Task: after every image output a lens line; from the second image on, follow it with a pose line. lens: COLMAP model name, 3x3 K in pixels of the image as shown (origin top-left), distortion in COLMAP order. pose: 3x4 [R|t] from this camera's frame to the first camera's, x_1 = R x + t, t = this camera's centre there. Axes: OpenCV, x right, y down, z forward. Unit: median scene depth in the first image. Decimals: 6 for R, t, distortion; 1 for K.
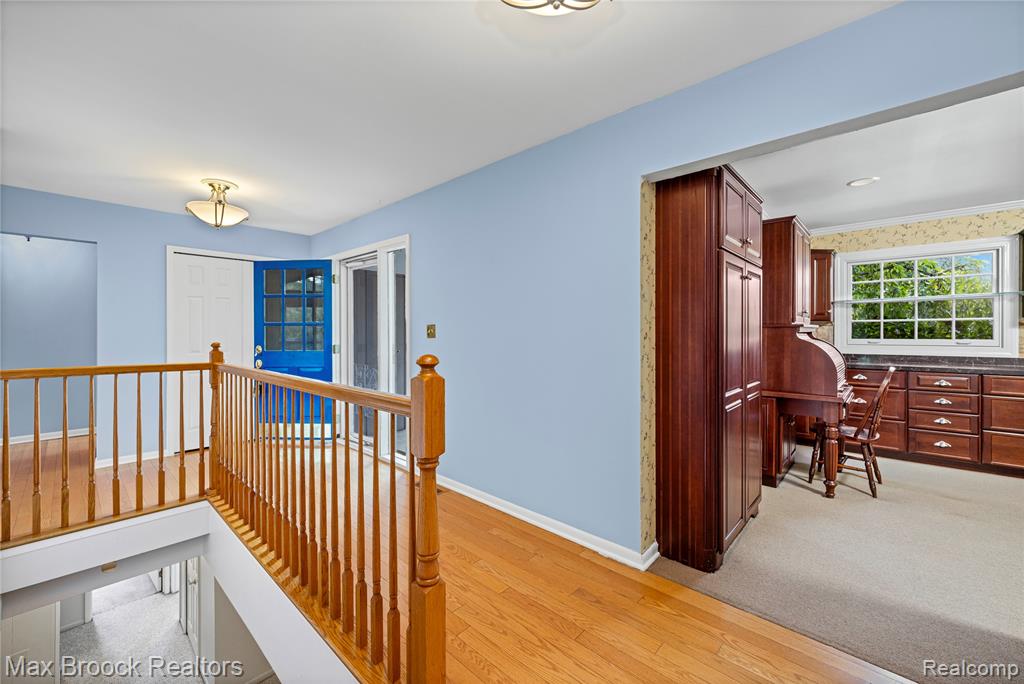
lens RADIAL K [[414.0, 0, 505.5], [0, 414.0, 339.1], [0, 0, 1]] dist [0.002444, 0.000285]
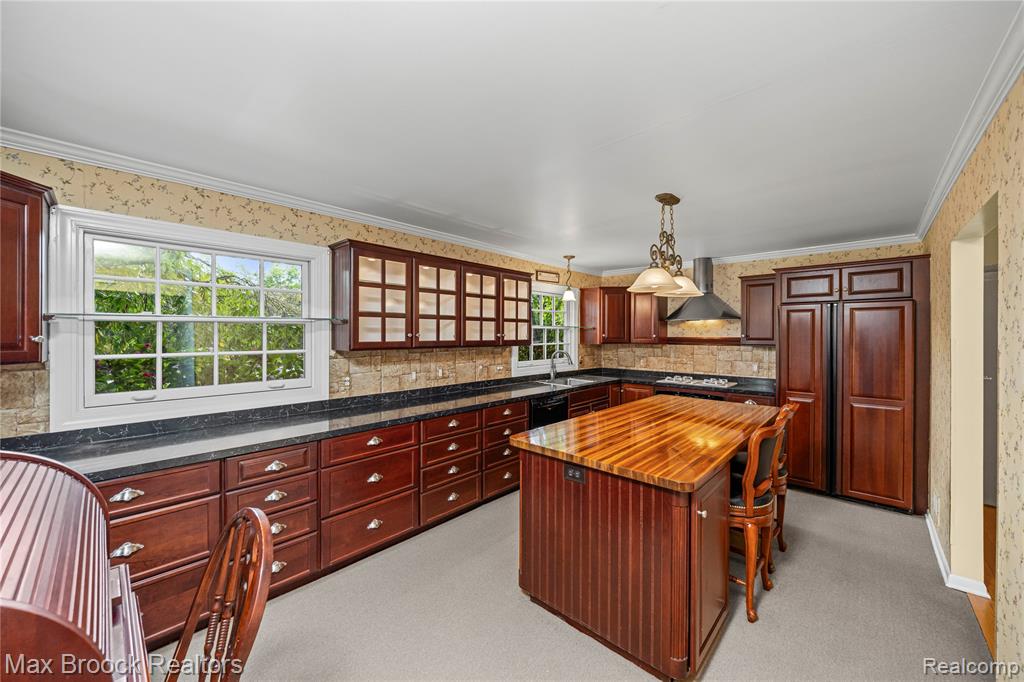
lens RADIAL K [[379.7, 0, 515.4], [0, 379.7, 333.7], [0, 0, 1]] dist [0.000637, -0.001072]
pose [[-0.012654, 0.003400, 0.999914, 0.411839], [0.009083, 0.999953, -0.003286, -0.066520], [-0.999879, 0.009041, -0.012685, 0.545751]]
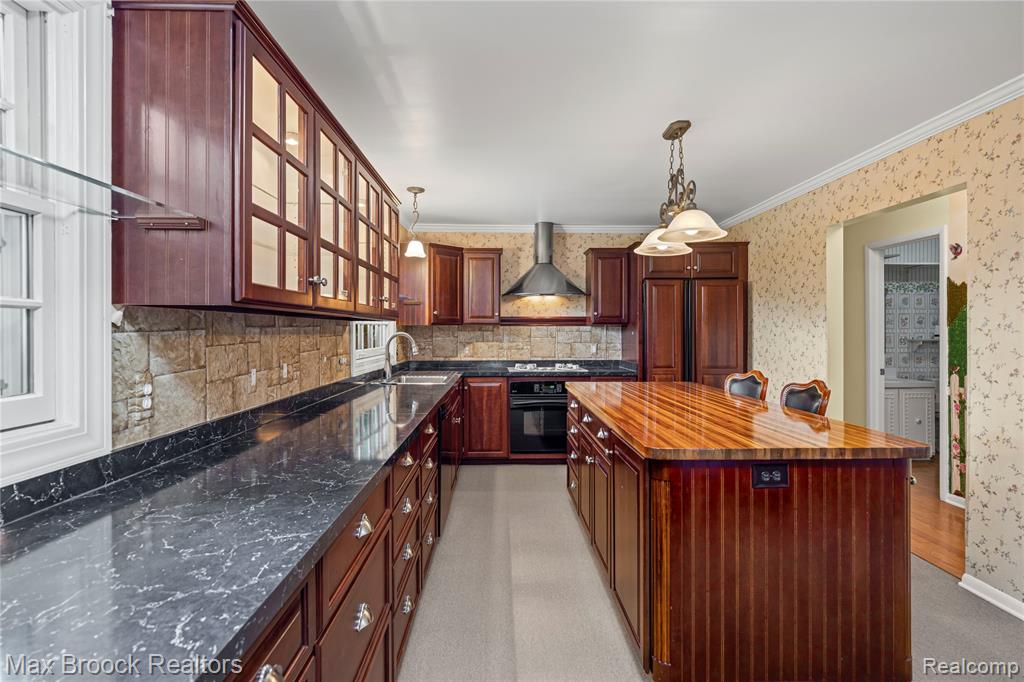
lens RADIAL K [[485.0, 0, 506.5], [0, 485.0, 336.2], [0, 0, 1]] dist [-0.014252, -0.000343]
pose [[-0.694084, -0.005897, 0.719870, 0.705478], [0.010069, 0.999789, 0.017898, -0.029078], [-0.719824, 0.019671, -0.693878, 0.877562]]
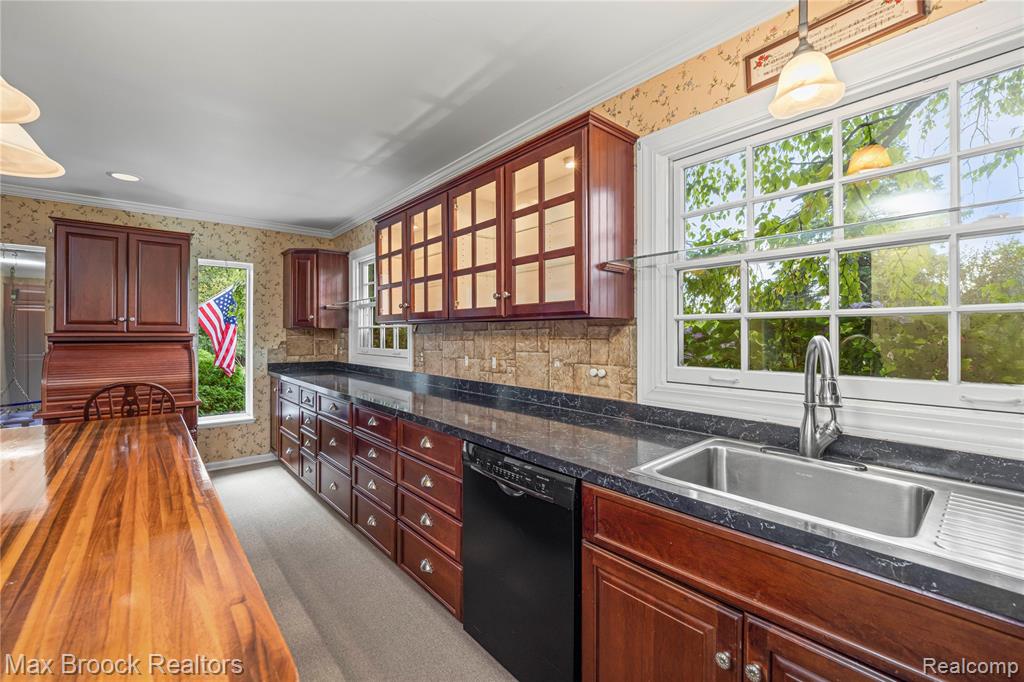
lens RADIAL K [[437.1, 0, 506.6], [0, 437.1, 331.5], [0, 0, 1]] dist [0.000655, 0.001717]
pose [[0.992803, -0.000872, -0.119755, 1.311142], [-0.000877, 0.999894, -0.014556, -0.021196], [0.119755, 0.014556, 0.992697, 0.107018]]
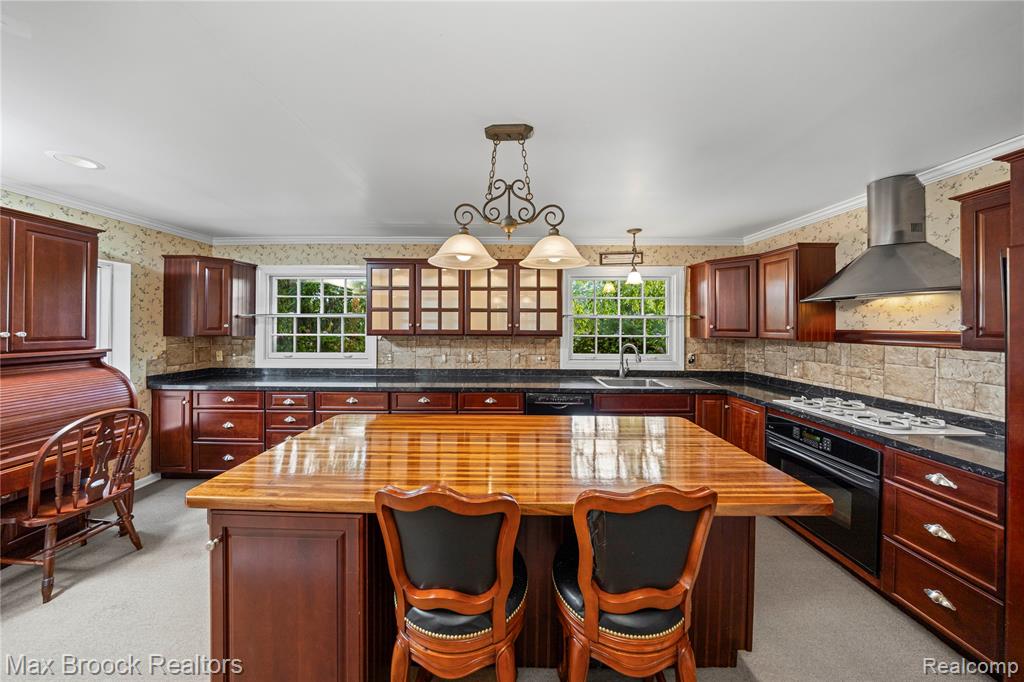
lens RADIAL K [[316.9, 0, 512.5], [0, 316.9, 325.6], [0, 0, 1]] dist [-0.010009, -0.000320]
pose [[0.726583, 0.004833, 0.687062, 0.760873], [0.001819, 0.999958, -0.008957, -0.059191], [-0.687077, 0.007757, 0.726543, 0.053151]]
